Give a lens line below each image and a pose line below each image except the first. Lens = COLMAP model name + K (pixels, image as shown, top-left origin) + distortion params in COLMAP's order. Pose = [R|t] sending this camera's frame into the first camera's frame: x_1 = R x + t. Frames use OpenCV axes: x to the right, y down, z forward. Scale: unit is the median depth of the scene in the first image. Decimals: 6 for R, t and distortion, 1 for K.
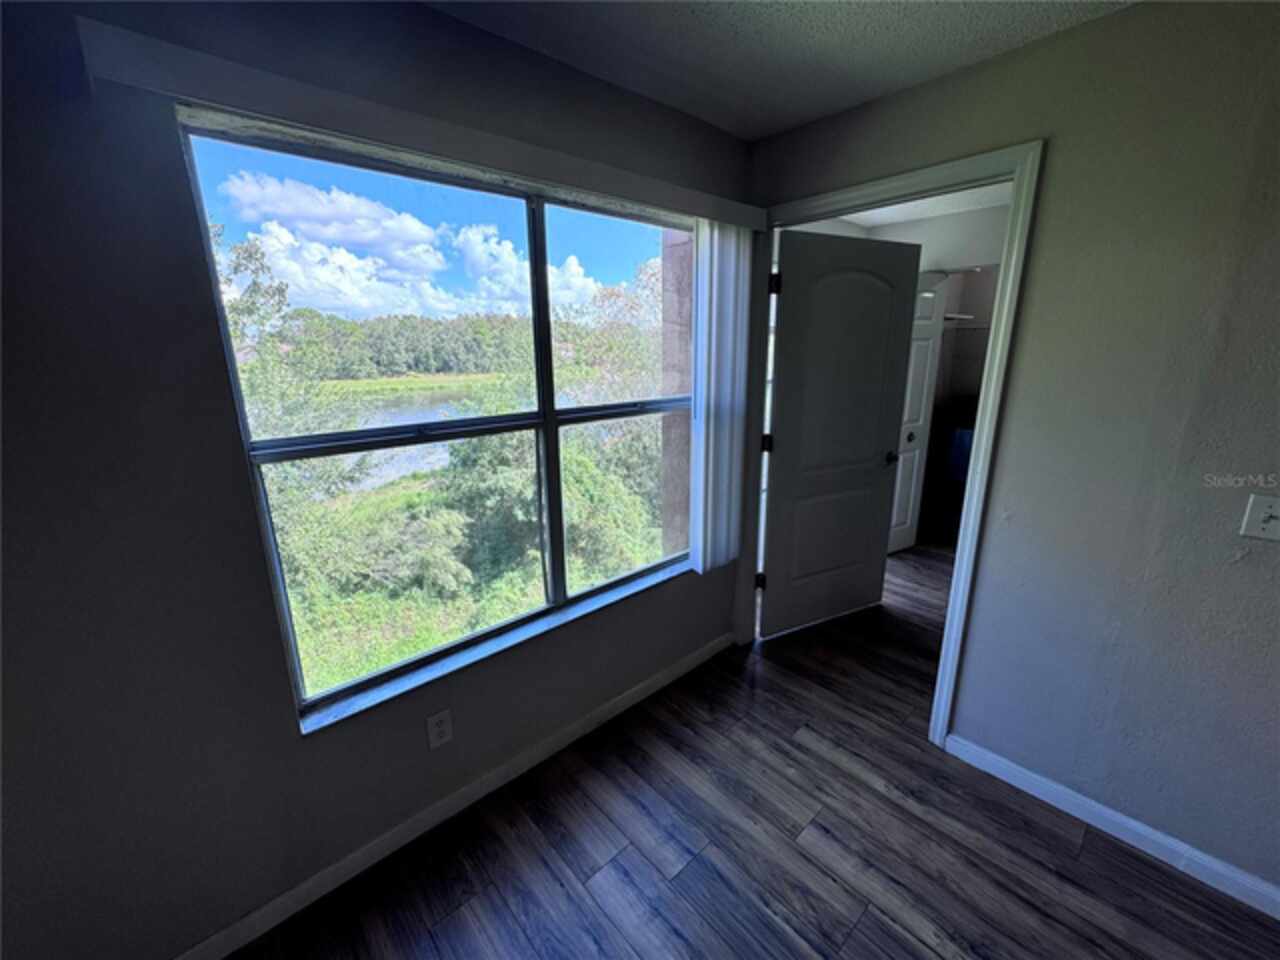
lens RADIAL K [[511.4, 0, 642.7], [0, 511.4, 476.6], [0, 0, 1]] dist [-0.001440, 0.000188]
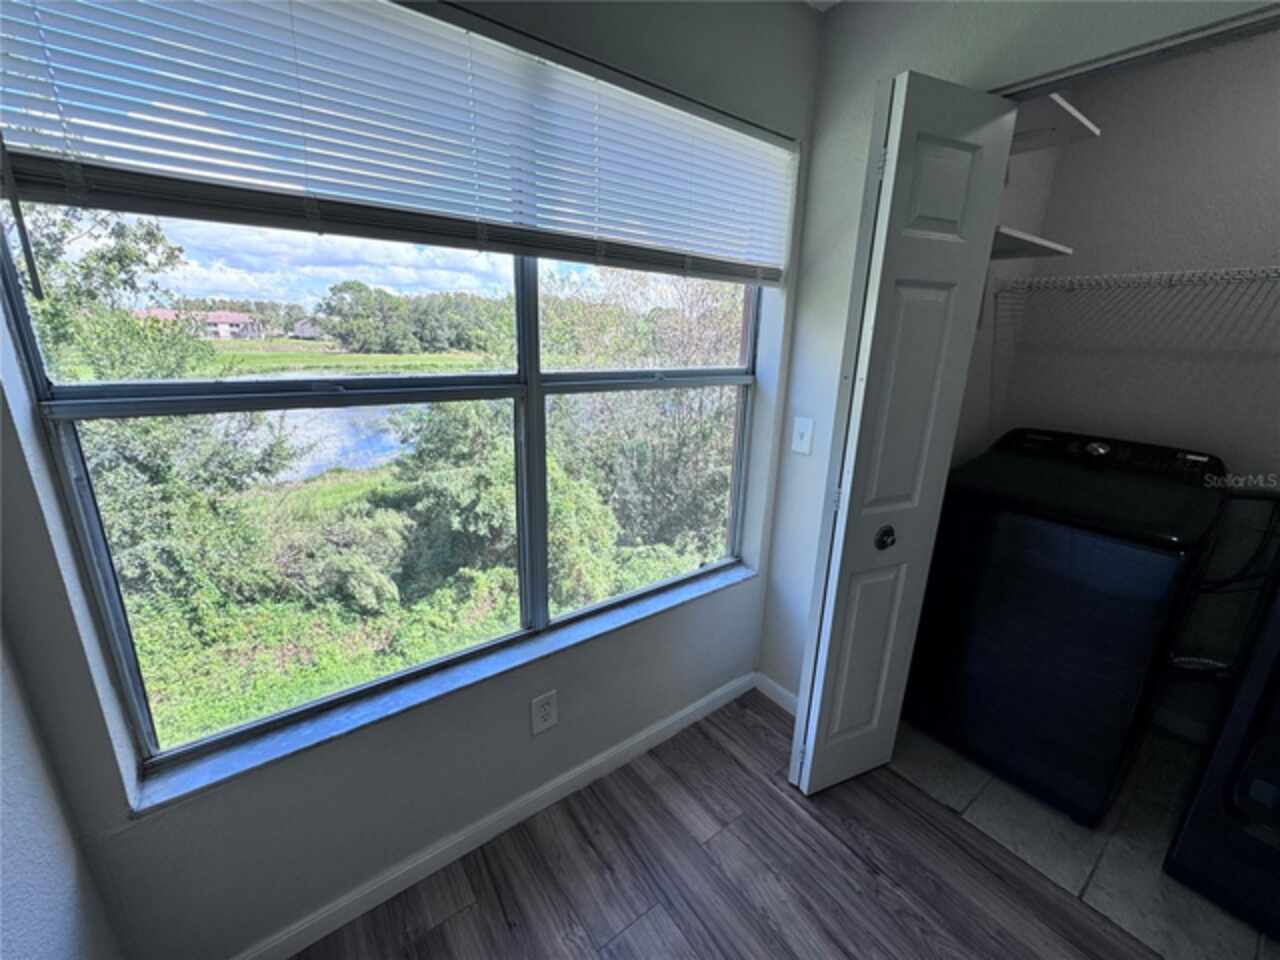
lens RADIAL K [[511.4, 0, 638.1], [0, 511.4, 480.5], [0, 0, 1]] dist [-0.001440, 0.000188]
pose [[0.993748, 0.063212, -0.092027, 0.117468], [-0.060021, 0.997509, 0.037051, -0.039897], [0.094140, -0.031296, 0.995067, 0.188227]]
